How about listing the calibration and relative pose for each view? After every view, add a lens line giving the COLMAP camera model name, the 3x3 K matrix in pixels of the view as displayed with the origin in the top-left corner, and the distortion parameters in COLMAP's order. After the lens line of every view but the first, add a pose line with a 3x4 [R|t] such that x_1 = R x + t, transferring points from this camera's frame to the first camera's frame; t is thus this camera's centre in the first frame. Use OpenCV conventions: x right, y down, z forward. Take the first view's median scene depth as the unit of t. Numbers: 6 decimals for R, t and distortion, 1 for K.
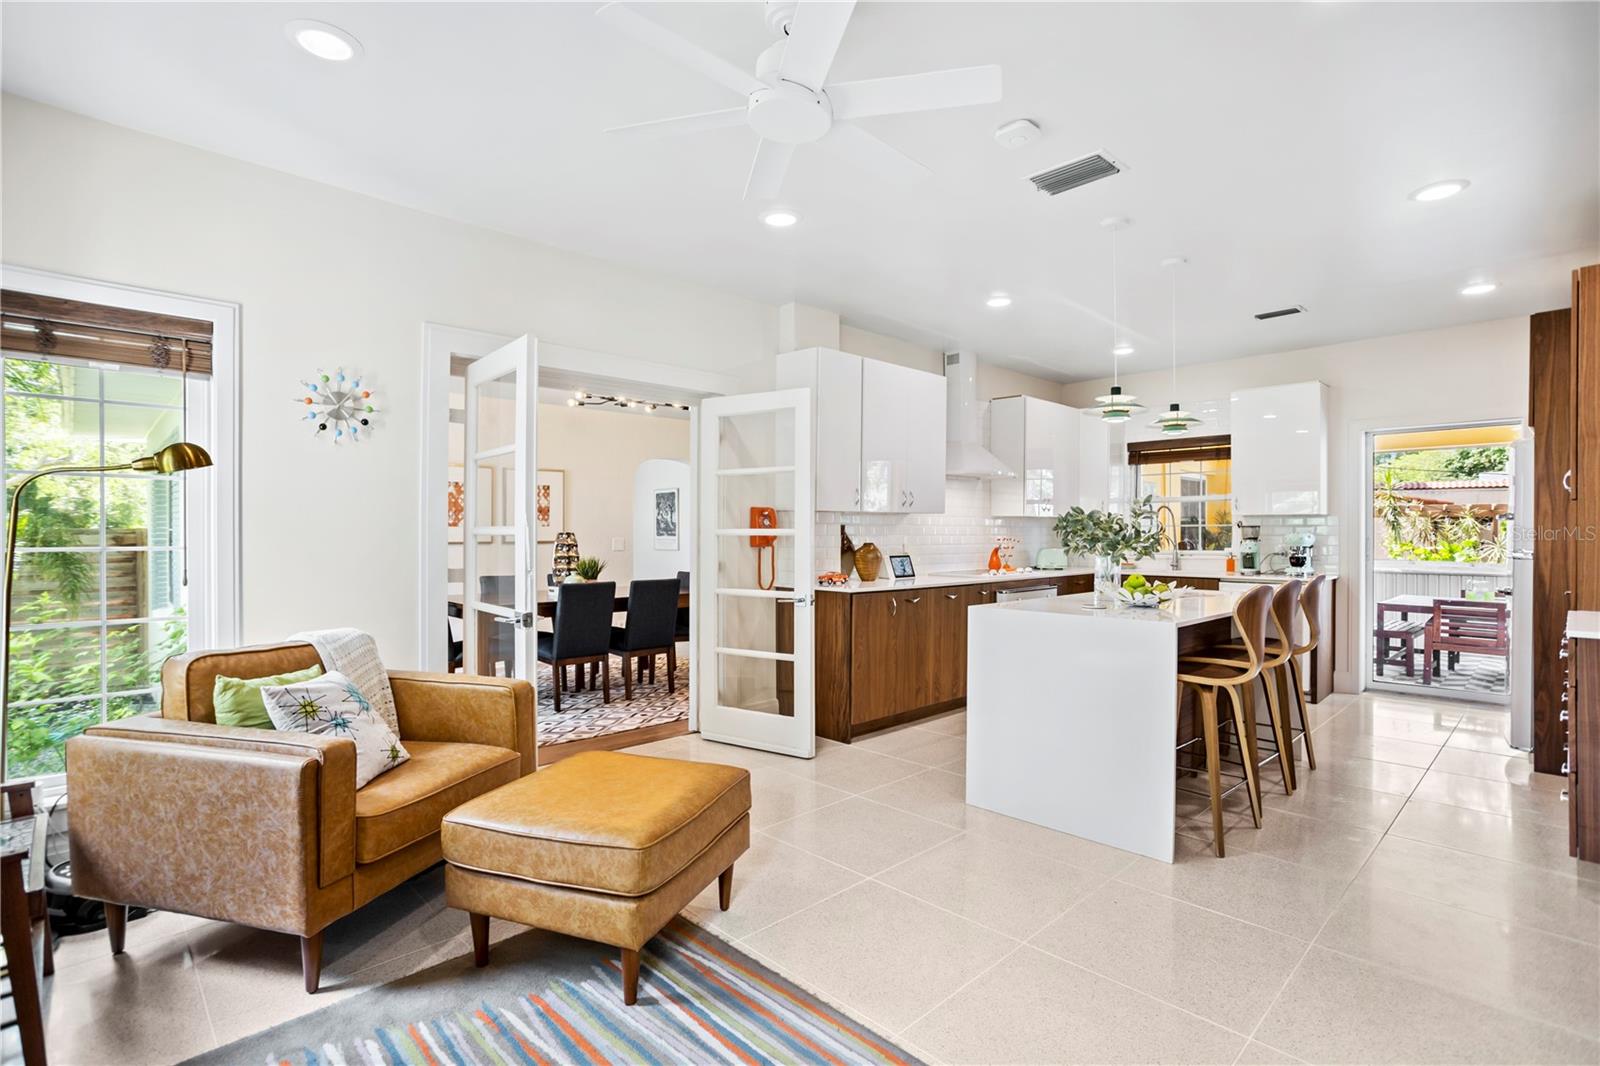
lens RADIAL K [[767.7, 0, 792.7], [0, 767.7, 534.1], [0, 0, 1]] dist [-0.054265, 0.033825]
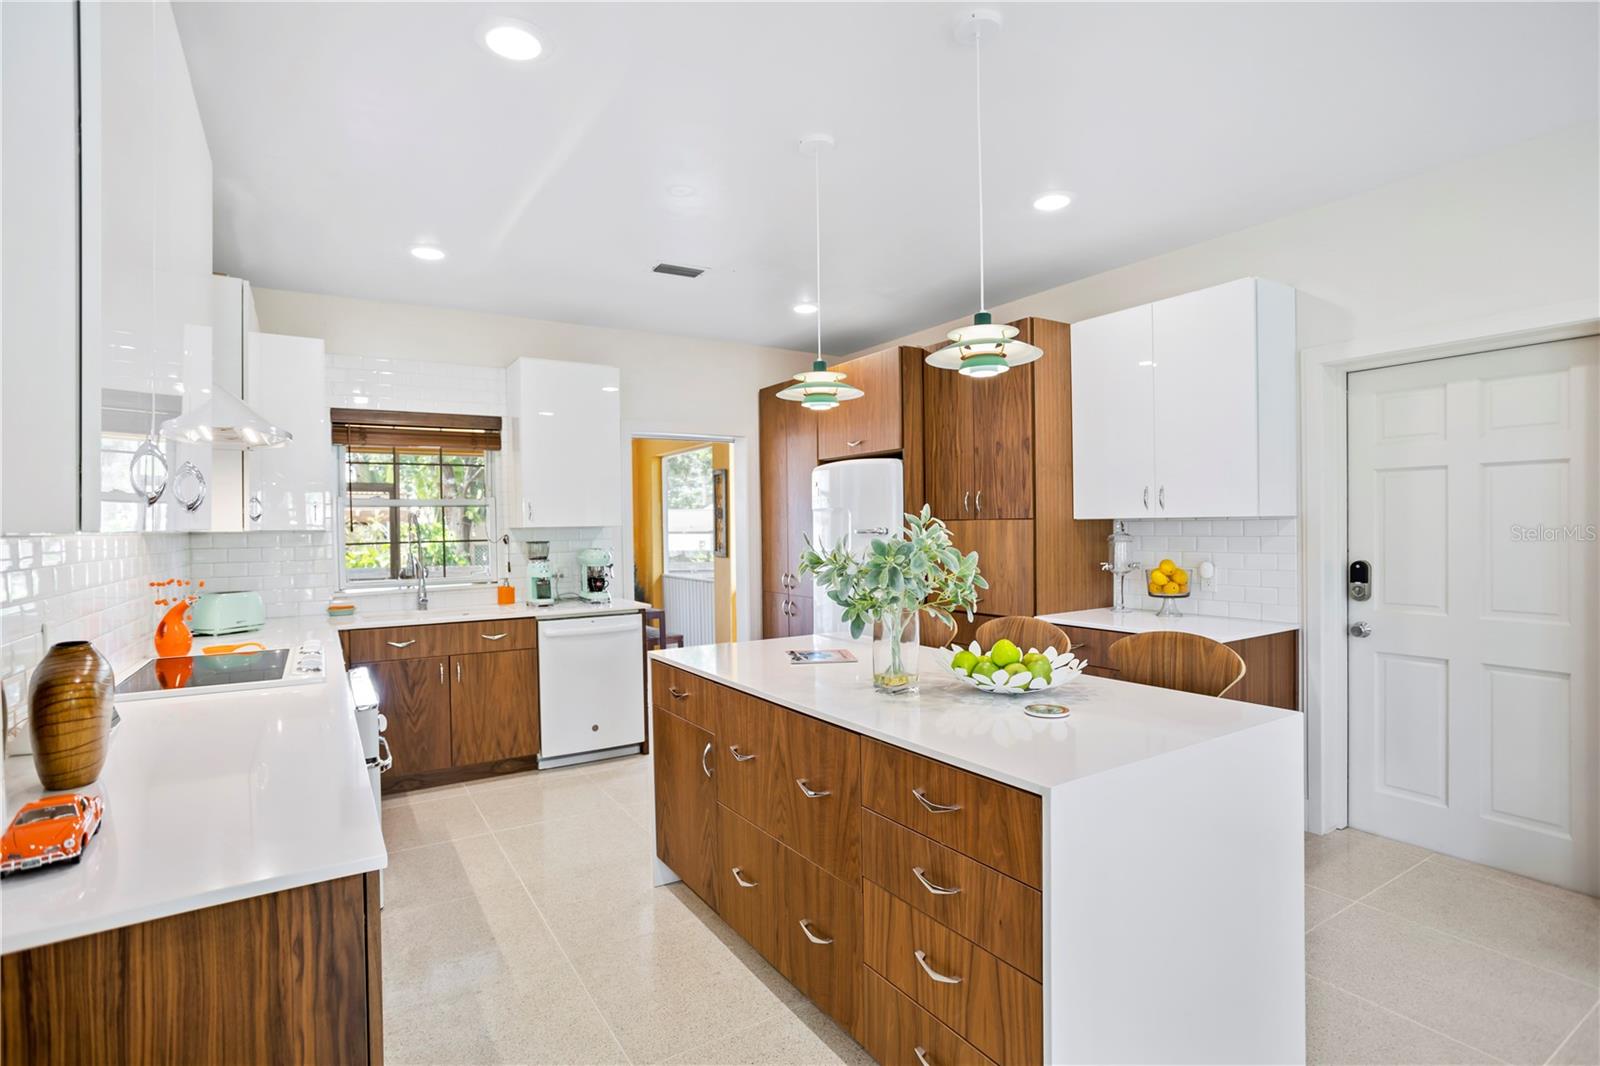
lens RADIAL K [[767.7, 0, 792.7], [0, 767.7, 534.1], [0, 0, 1]] dist [-0.054265, 0.033825]
pose [[0.195393, -0.013228, 0.980636, -0.087487], [0.016524, 0.999812, 0.010194, -0.020910], [-0.980586, 0.014212, 0.195574, 0.578076]]
